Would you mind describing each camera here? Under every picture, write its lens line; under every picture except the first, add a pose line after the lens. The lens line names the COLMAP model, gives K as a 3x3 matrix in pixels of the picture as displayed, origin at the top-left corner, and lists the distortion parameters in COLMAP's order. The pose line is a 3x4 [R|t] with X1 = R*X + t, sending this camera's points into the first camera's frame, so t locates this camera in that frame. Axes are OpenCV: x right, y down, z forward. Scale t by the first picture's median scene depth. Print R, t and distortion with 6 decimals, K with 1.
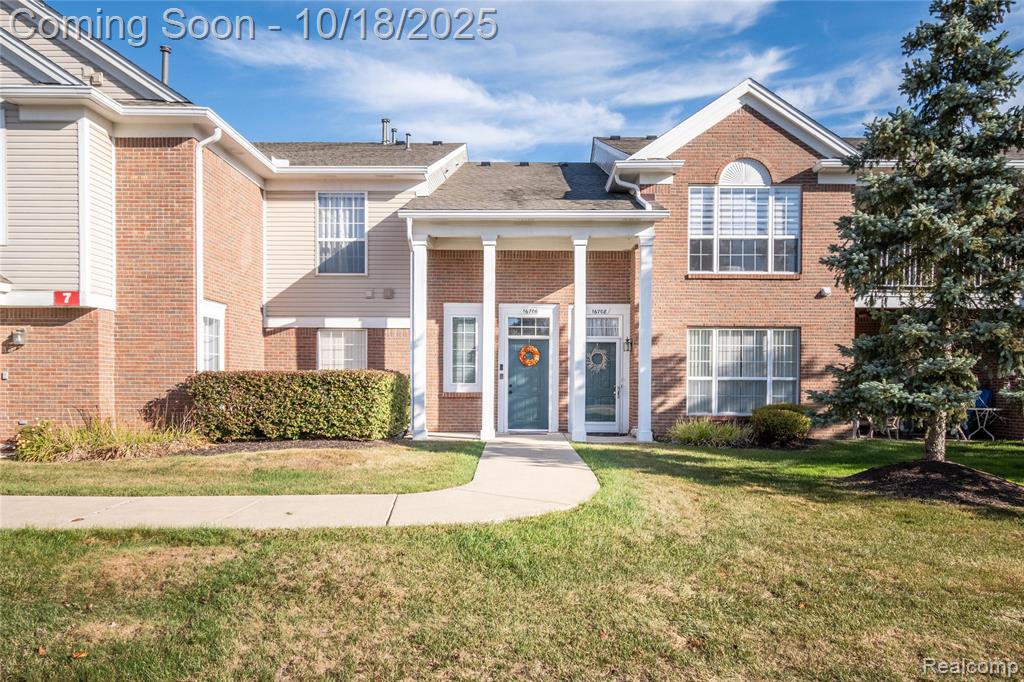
lens RADIAL K [[732.6, 0, 562.3], [0, 732.6, 404.5], [0, 0, 1]] dist [0.024076, 0.001700]
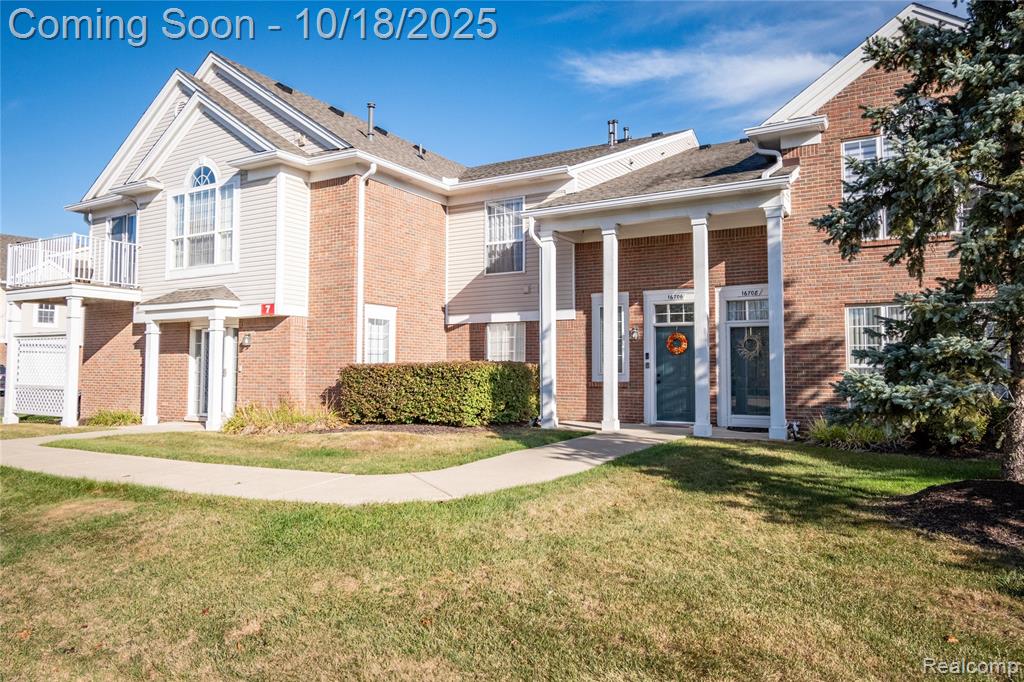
lens RADIAL K [[732.6, 0, 518.5], [0, 732.6, 338.9], [0, 0, 1]] dist [0.024076, 0.001700]
pose [[0.863667, -0.026974, -0.503341, 0.289813], [-0.010137, 0.997436, -0.070847, -0.003163], [0.503961, 0.066291, 0.861179, 0.087414]]
